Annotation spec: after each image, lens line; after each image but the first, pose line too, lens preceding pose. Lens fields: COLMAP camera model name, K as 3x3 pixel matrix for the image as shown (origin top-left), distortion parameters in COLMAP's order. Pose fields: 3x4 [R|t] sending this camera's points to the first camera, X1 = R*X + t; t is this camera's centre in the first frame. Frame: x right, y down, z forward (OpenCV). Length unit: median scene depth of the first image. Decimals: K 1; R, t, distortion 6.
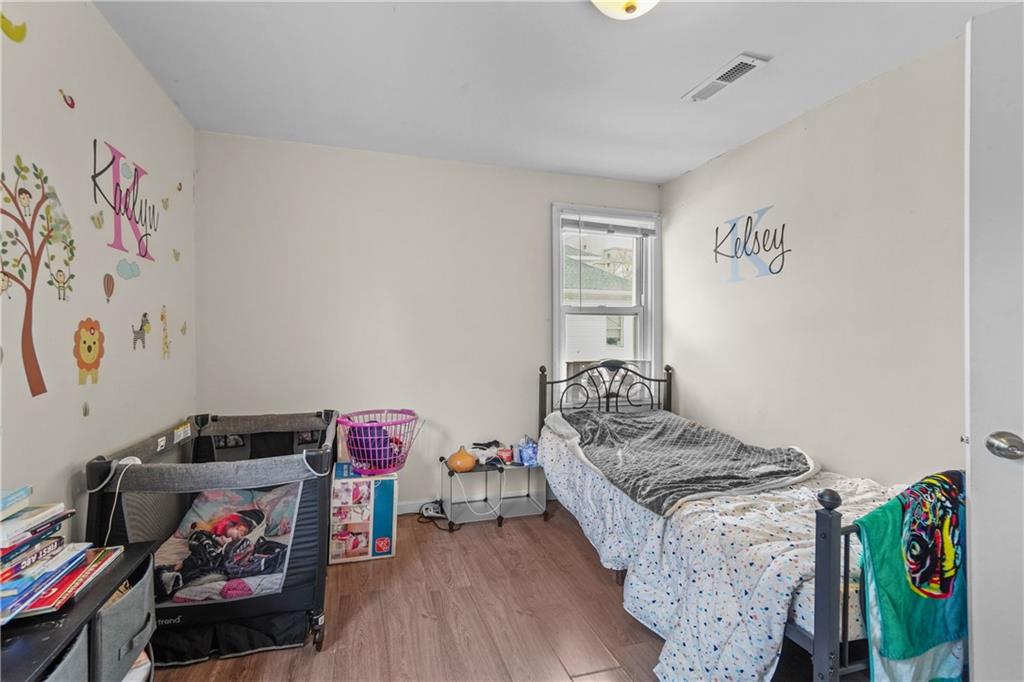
lens RADIAL K [[452.4, 0, 501.4], [0, 452.4, 350.1], [0, 0, 1]] dist [0.000490, 0.005456]
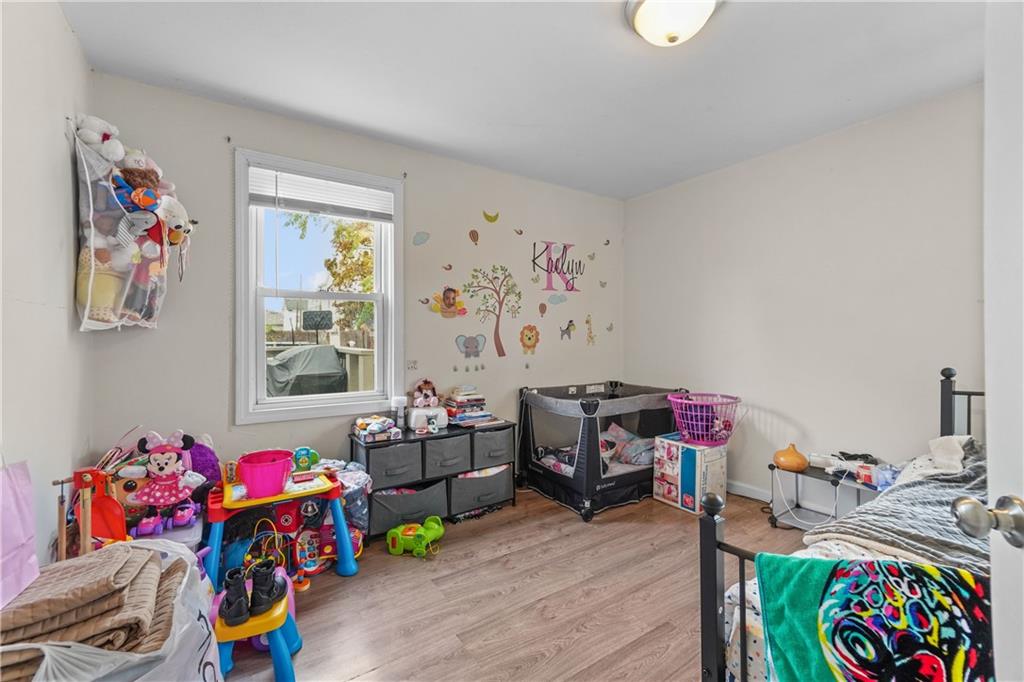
lens RADIAL K [[452.4, 0, 501.4], [0, 452.4, 350.1], [0, 0, 1]] dist [0.000490, 0.005456]
pose [[0.269343, 0.027617, -0.962648, 1.120329], [-0.017193, 0.999567, 0.023866, 0.002416], [0.962891, 0.010123, 0.269702, 0.257673]]
